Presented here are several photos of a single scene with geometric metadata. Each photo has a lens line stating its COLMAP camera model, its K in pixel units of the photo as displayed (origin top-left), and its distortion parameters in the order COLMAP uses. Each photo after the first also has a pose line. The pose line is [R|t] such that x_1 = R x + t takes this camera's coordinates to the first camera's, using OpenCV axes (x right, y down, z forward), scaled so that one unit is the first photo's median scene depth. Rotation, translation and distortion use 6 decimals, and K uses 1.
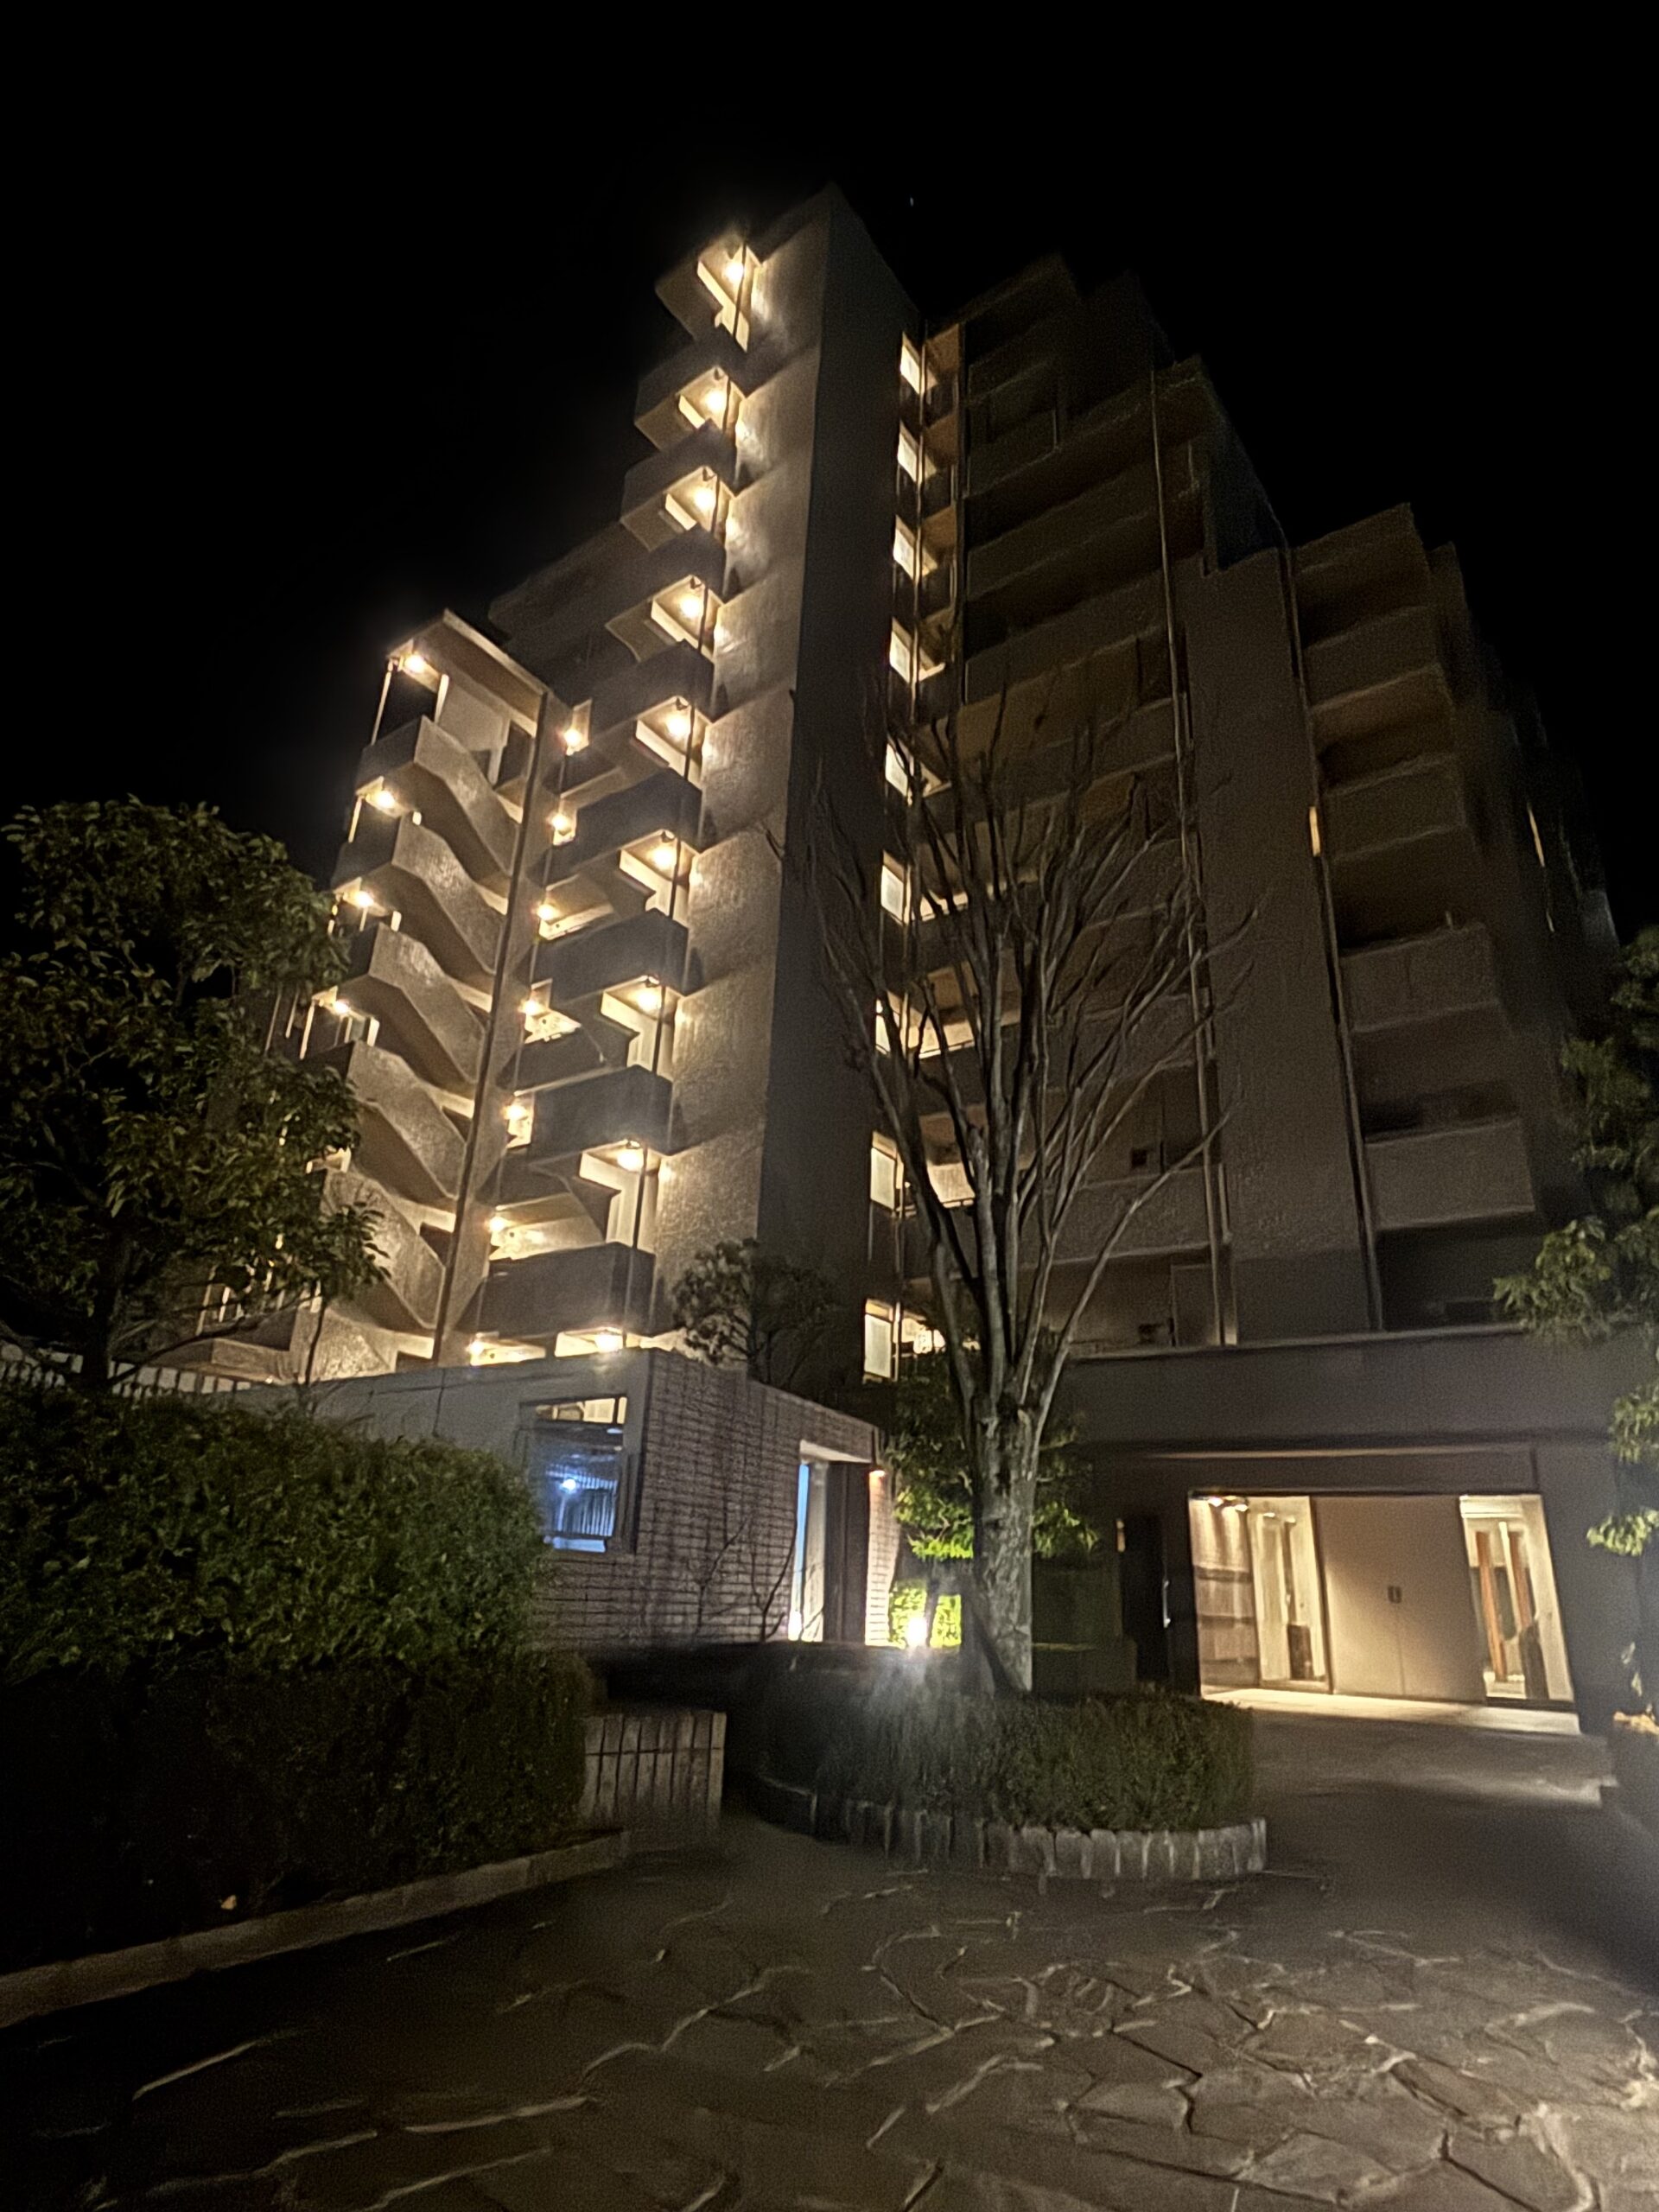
lens RADIAL K [[1219.5, 0, 834.2], [0, 1219.5, 1107.2], [0, 0, 1]] dist [-0.003148, 0.000110]
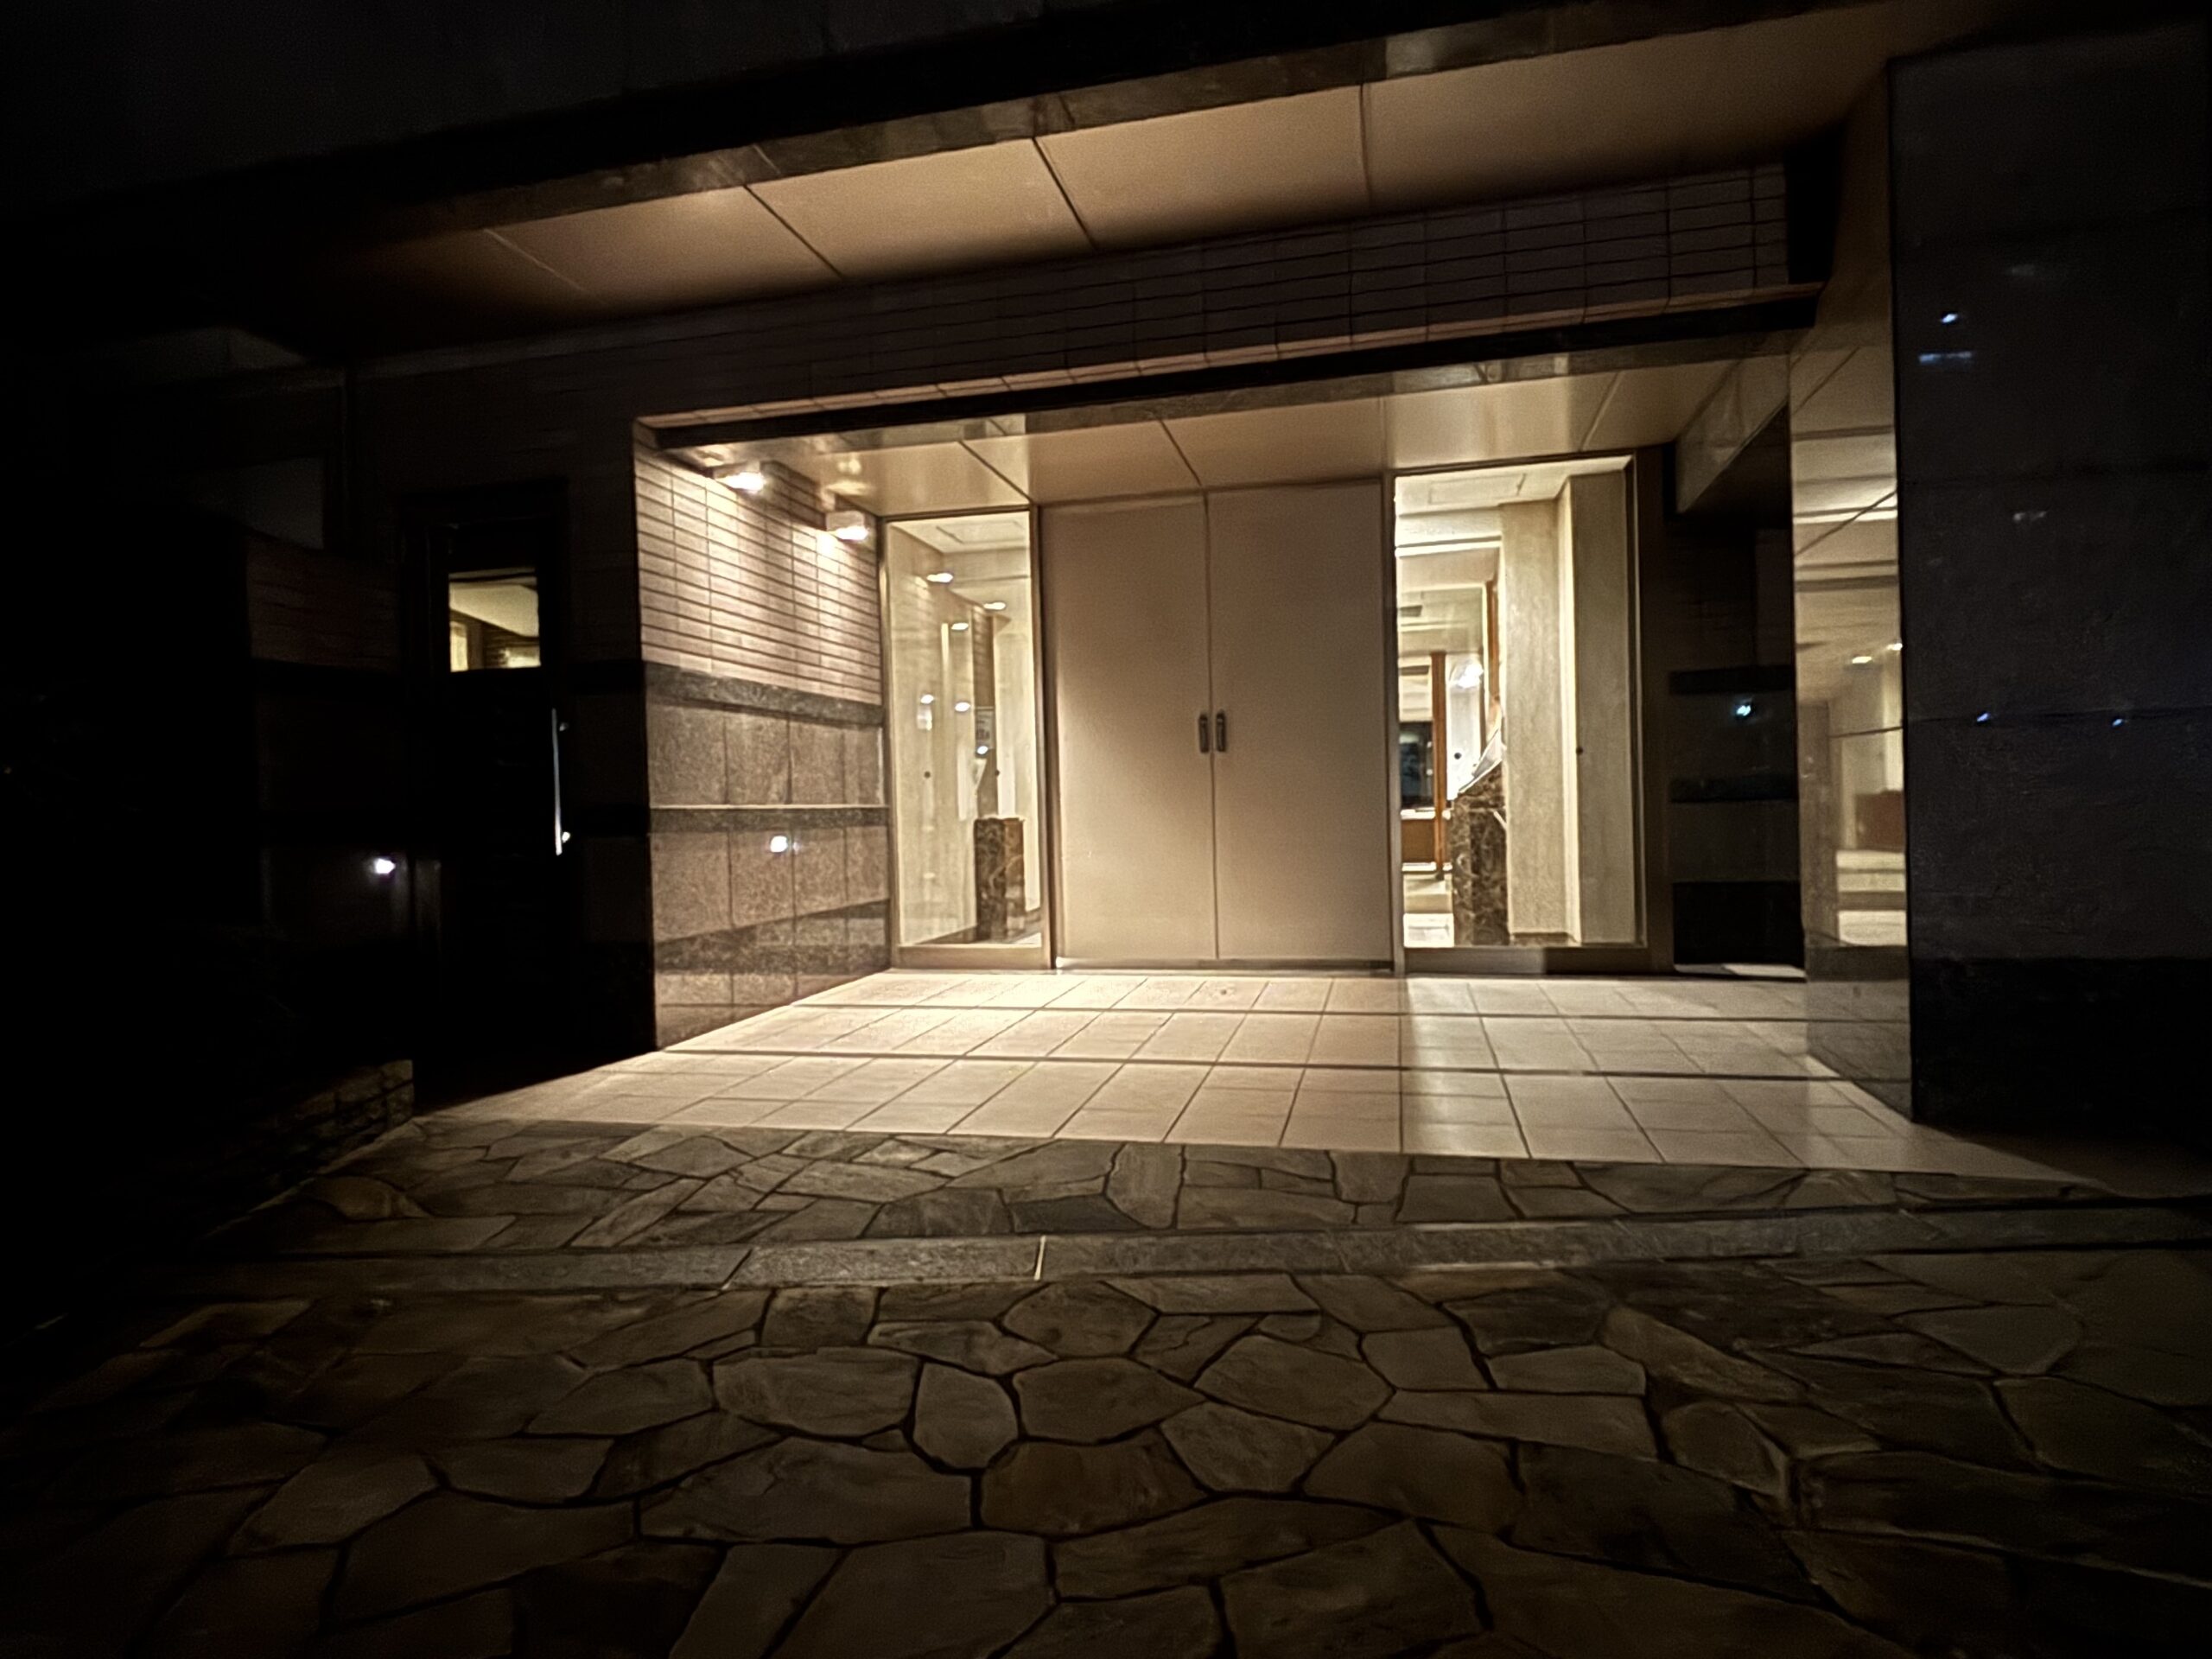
lens RADIAL K [[1219.5, 0, 1105.2], [0, 1219.5, 818.7], [0, 0, 1]] dist [-0.003148, 0.000110]
pose [[0.922786, -0.070589, 0.378791, 0.260841], [-0.080462, 0.926100, 0.368598, 0.269381], [-0.376817, -0.370616, 0.848913, 0.634012]]
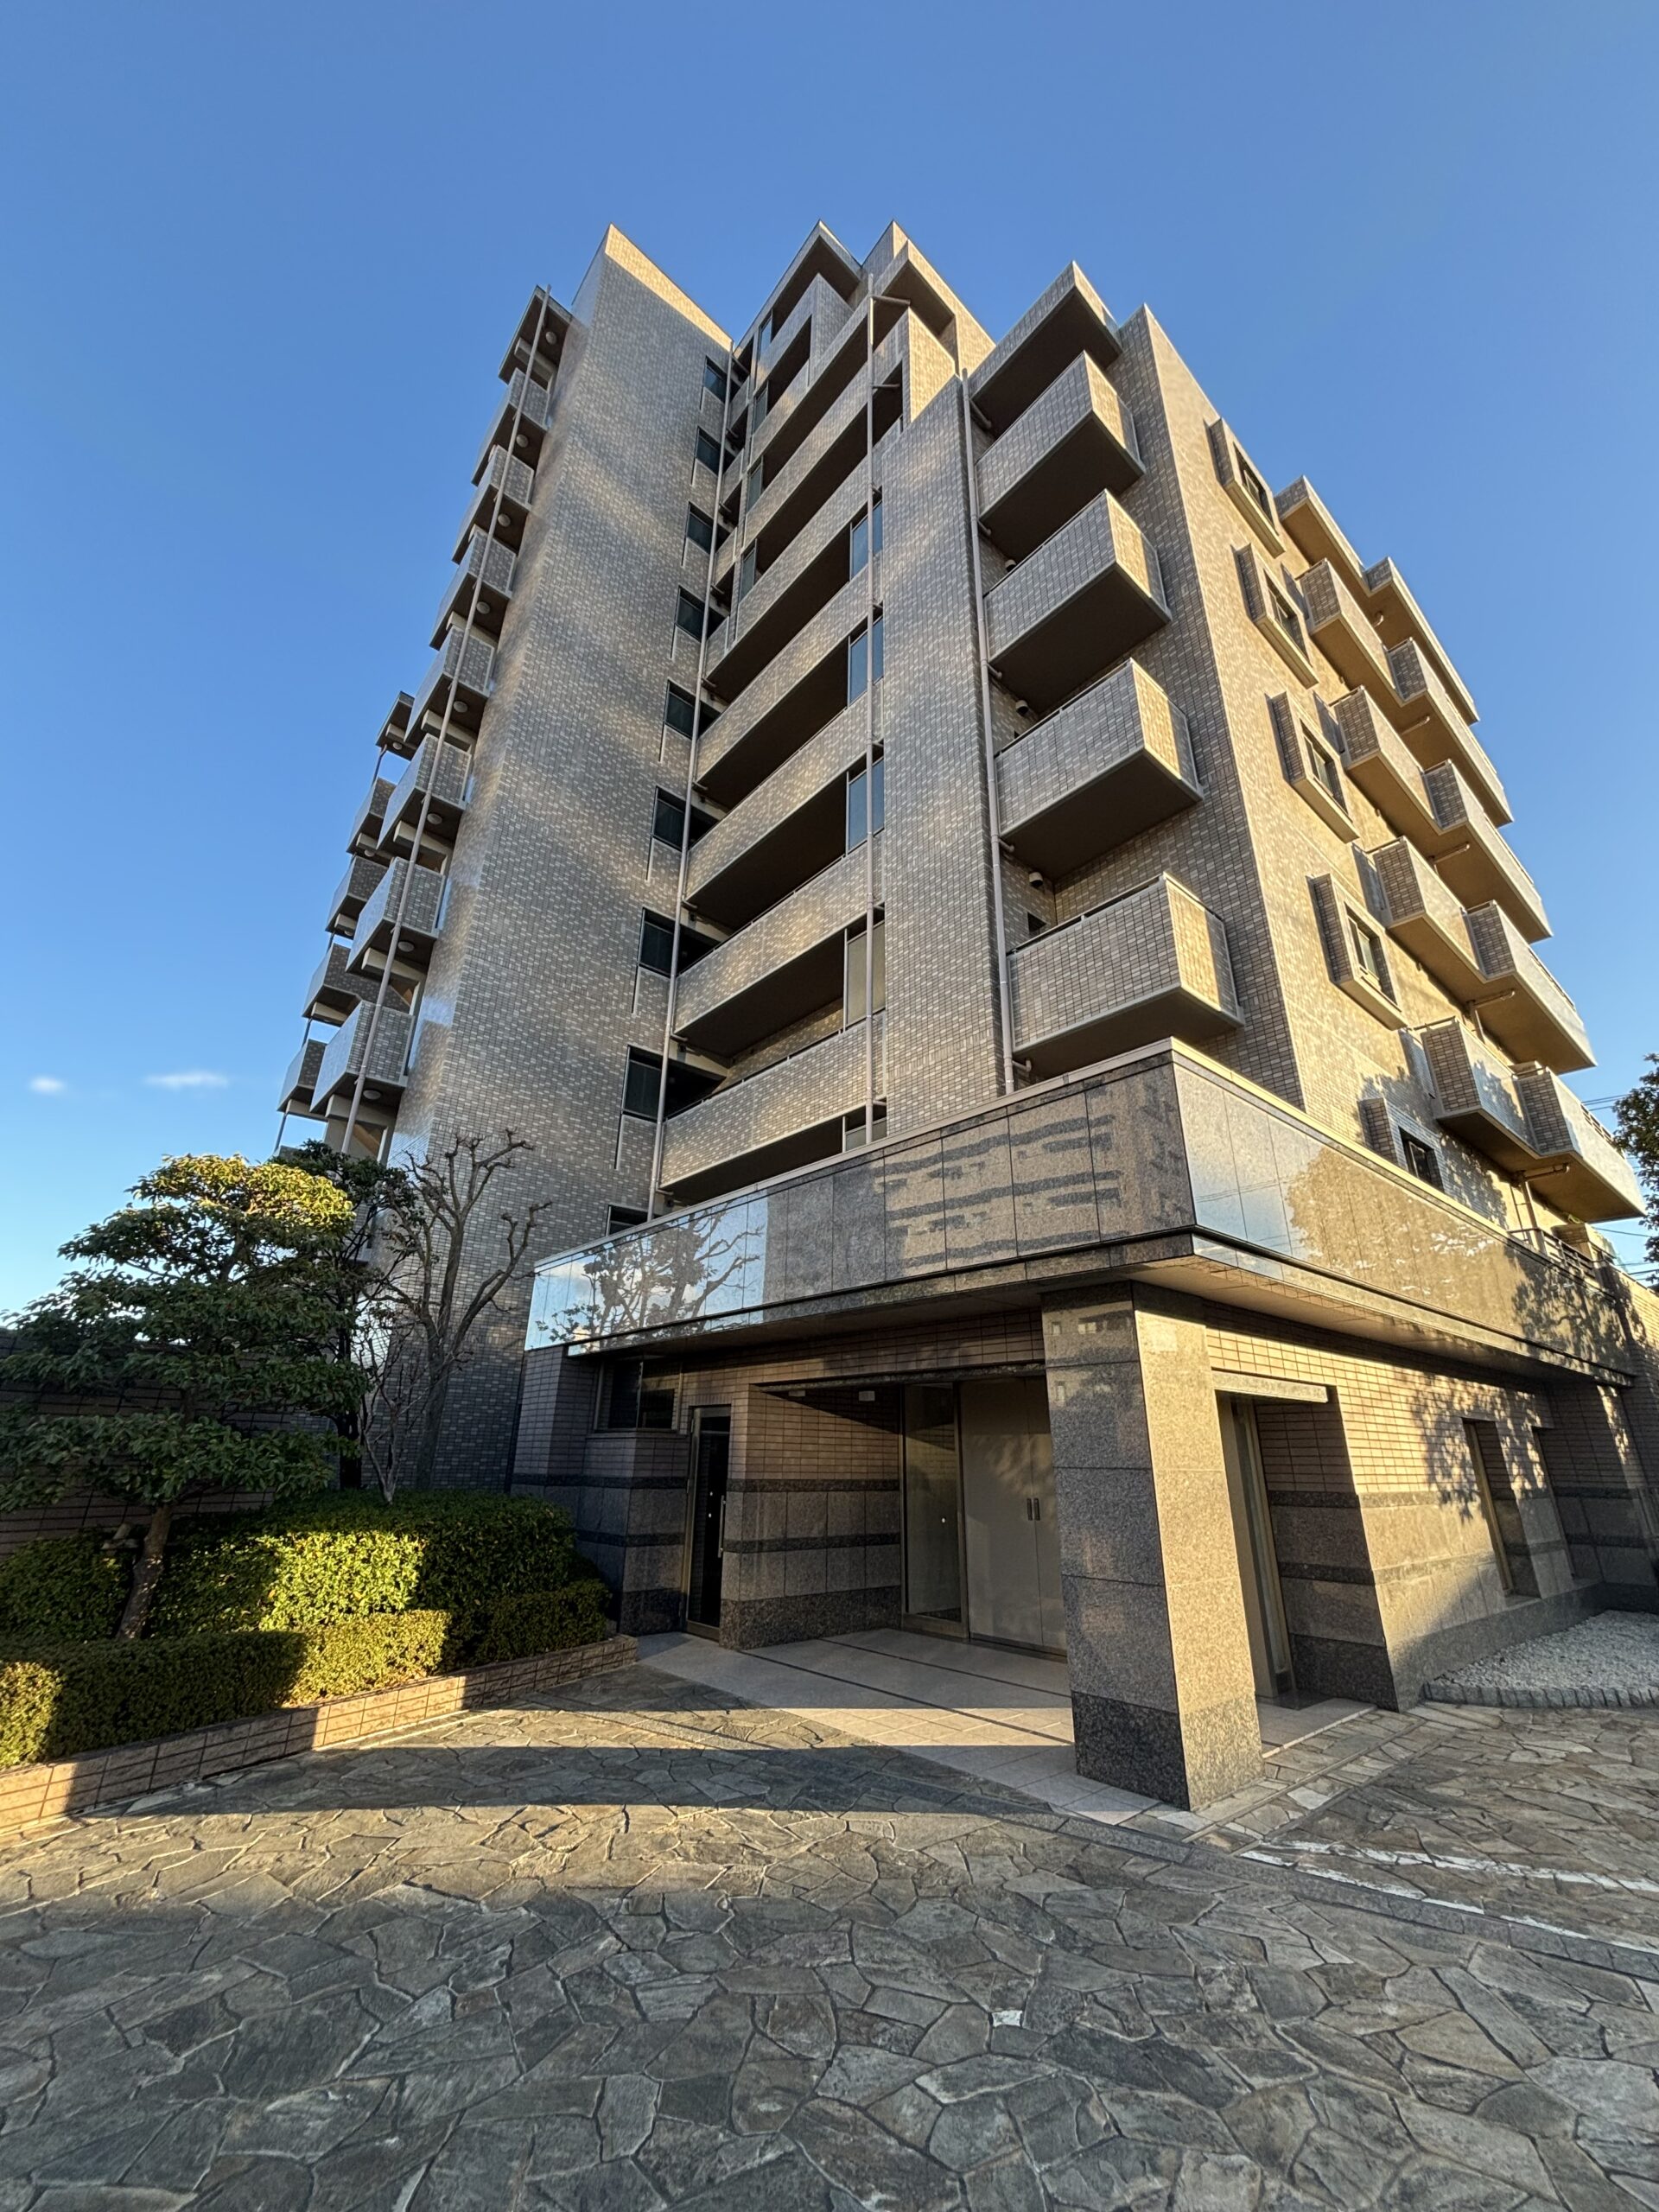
lens RADIAL K [[886.0, 0, 824.4], [0, 886.0, 1105.0], [0, 0, 1]] dist [0.008416, 0.000150]
pose [[0.971723, -0.113610, -0.206996, 0.462485], [0.112365, 0.993508, -0.017801, 0.132443], [0.207674, -0.005962, 0.978180, 0.401527]]
